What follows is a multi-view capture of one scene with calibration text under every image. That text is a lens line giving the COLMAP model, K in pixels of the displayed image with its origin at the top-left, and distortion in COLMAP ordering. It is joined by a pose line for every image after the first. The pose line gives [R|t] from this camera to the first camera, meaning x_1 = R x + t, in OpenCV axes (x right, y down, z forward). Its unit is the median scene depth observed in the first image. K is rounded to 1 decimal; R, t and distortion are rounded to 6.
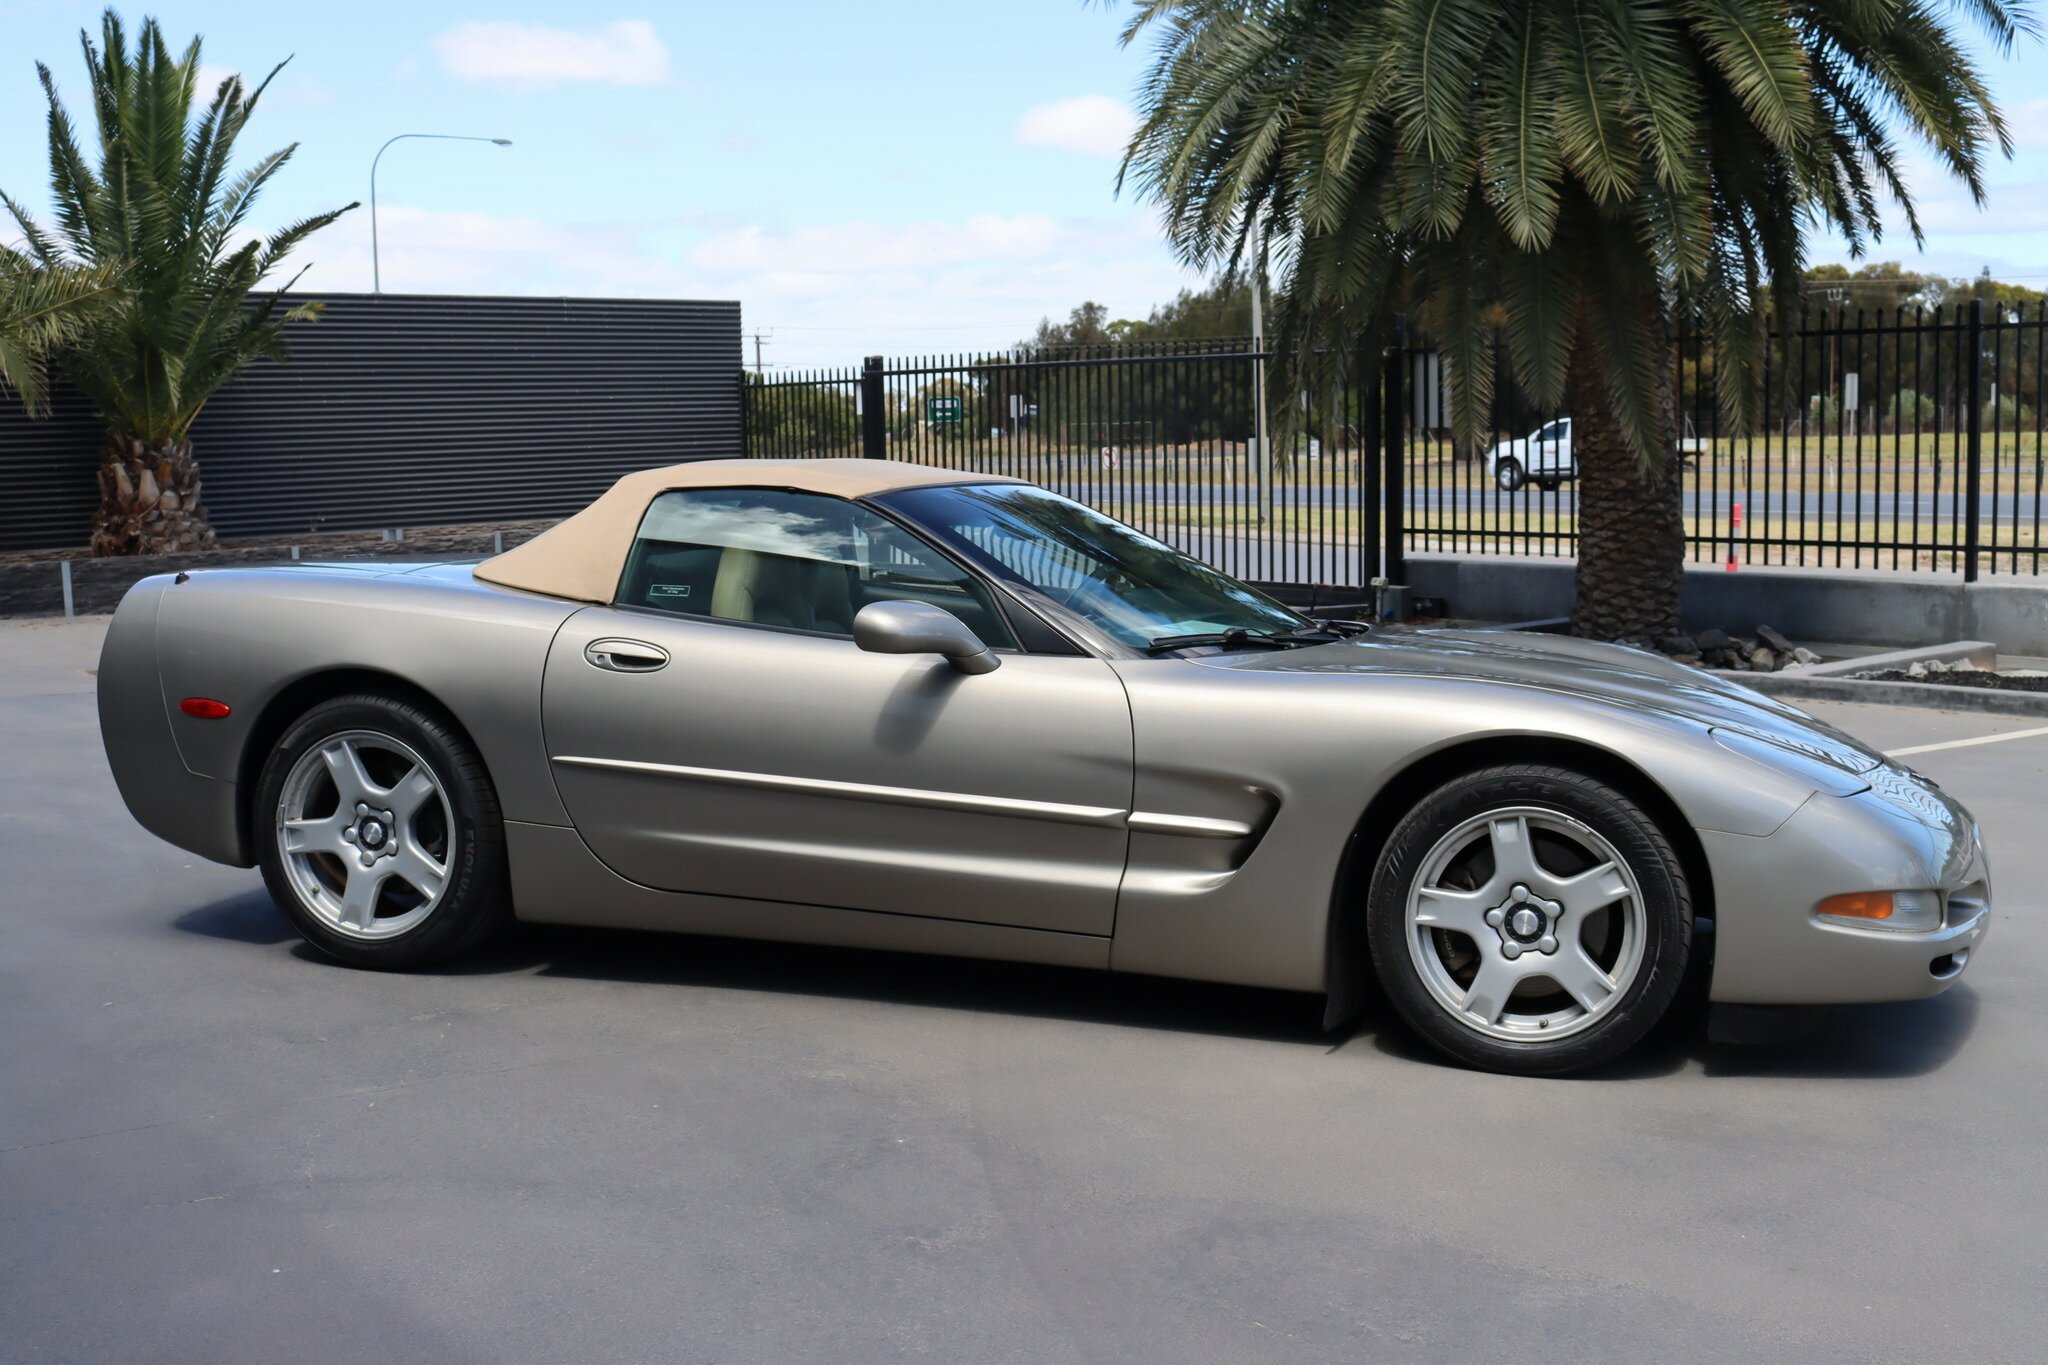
lens RADIAL K [[2155.5, 0, 988.0], [0, 2155.5, 682.2], [0, 0, 1]] dist [-0.092974, 0.034540]
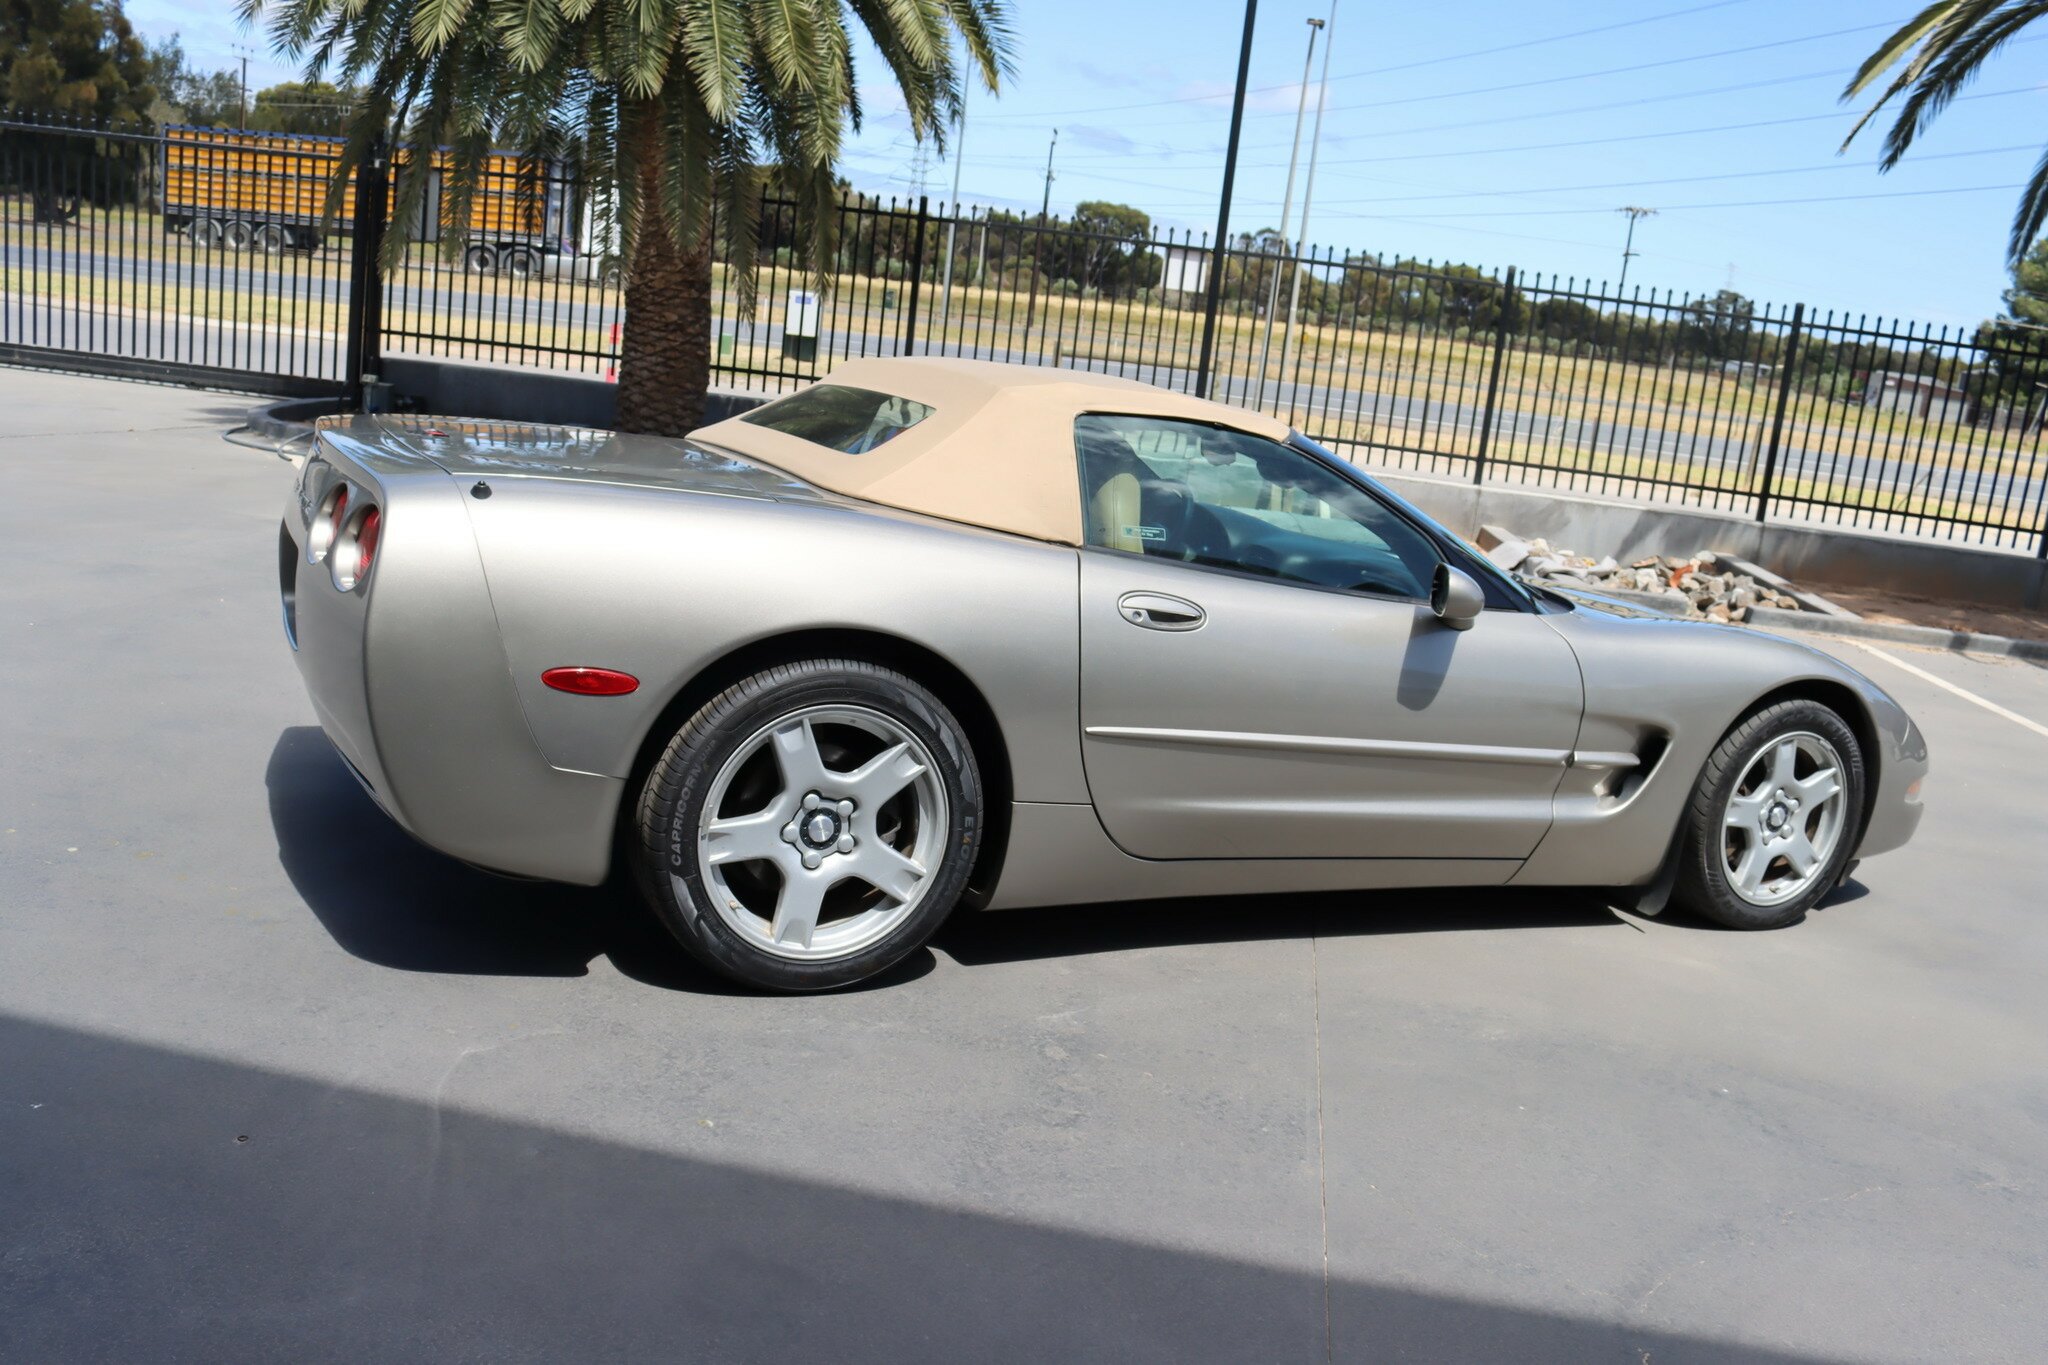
lens RADIAL K [[1767.2, 0, 1016.0], [0, 1767.2, 667.9], [0, 0, 1]] dist [-0.152447, 0.126749]
pose [[0.714074, -0.050230, 0.698266, -0.247606], [-0.045858, 0.991924, 0.118251, -0.024983], [-0.698566, -0.116461, 0.706004, 0.176976]]
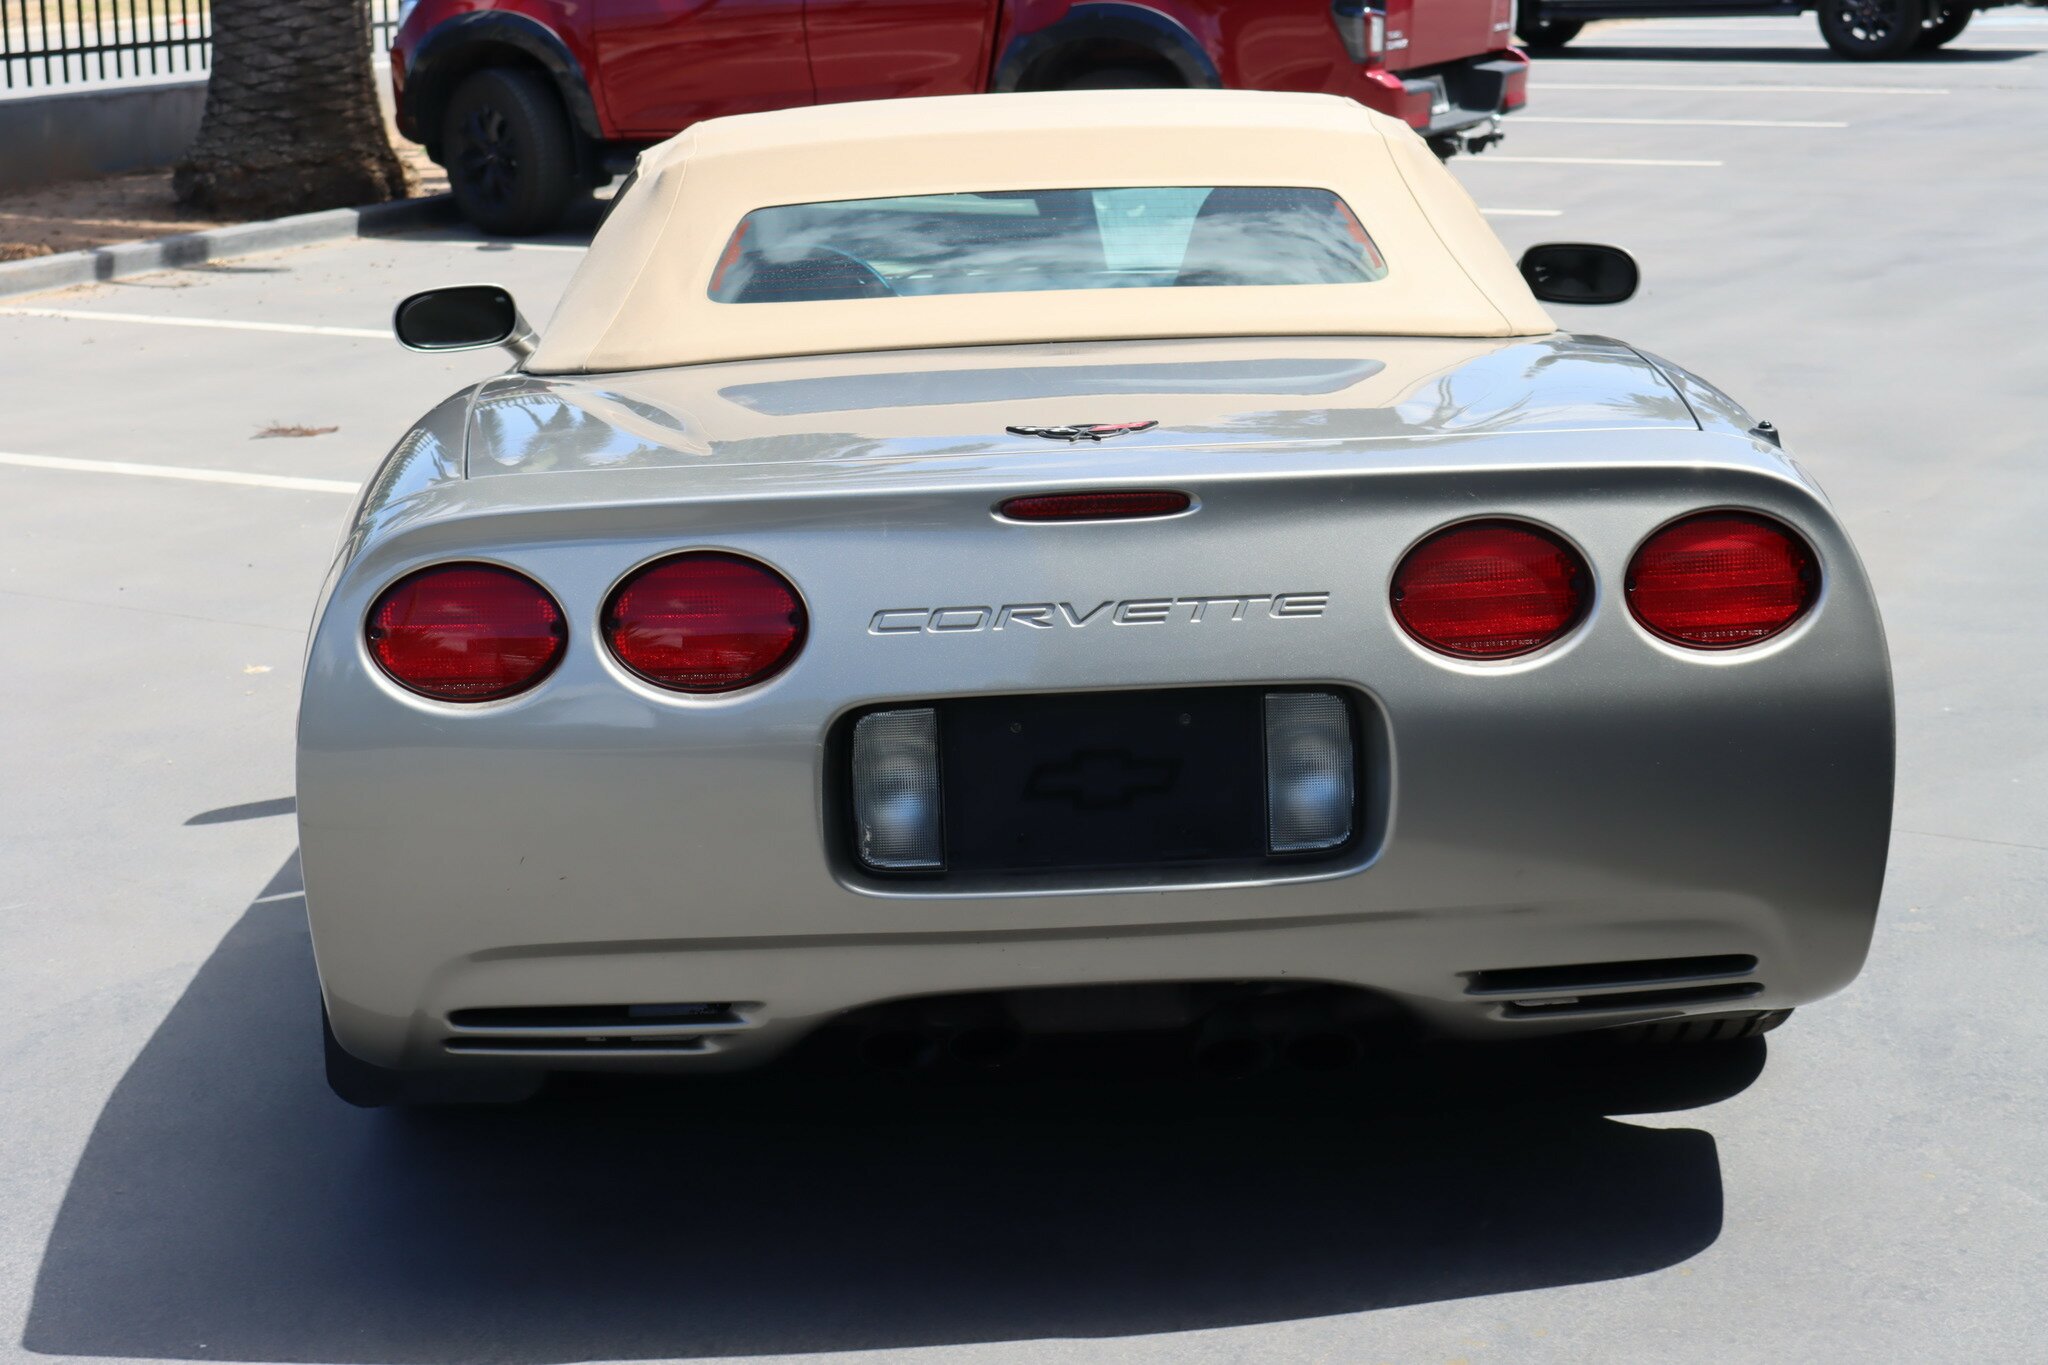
lens RADIAL K [[3290.8, 0, 1029.7], [0, 3290.8, 683.4], [0, 0, 1]] dist [0.004419, -0.047943]
pose [[-0.348216, -0.216608, 0.912045, -0.361051], [0.116962, 0.955295, 0.271536, -0.076092], [-0.930089, 0.201228, -0.307314, 0.513899]]
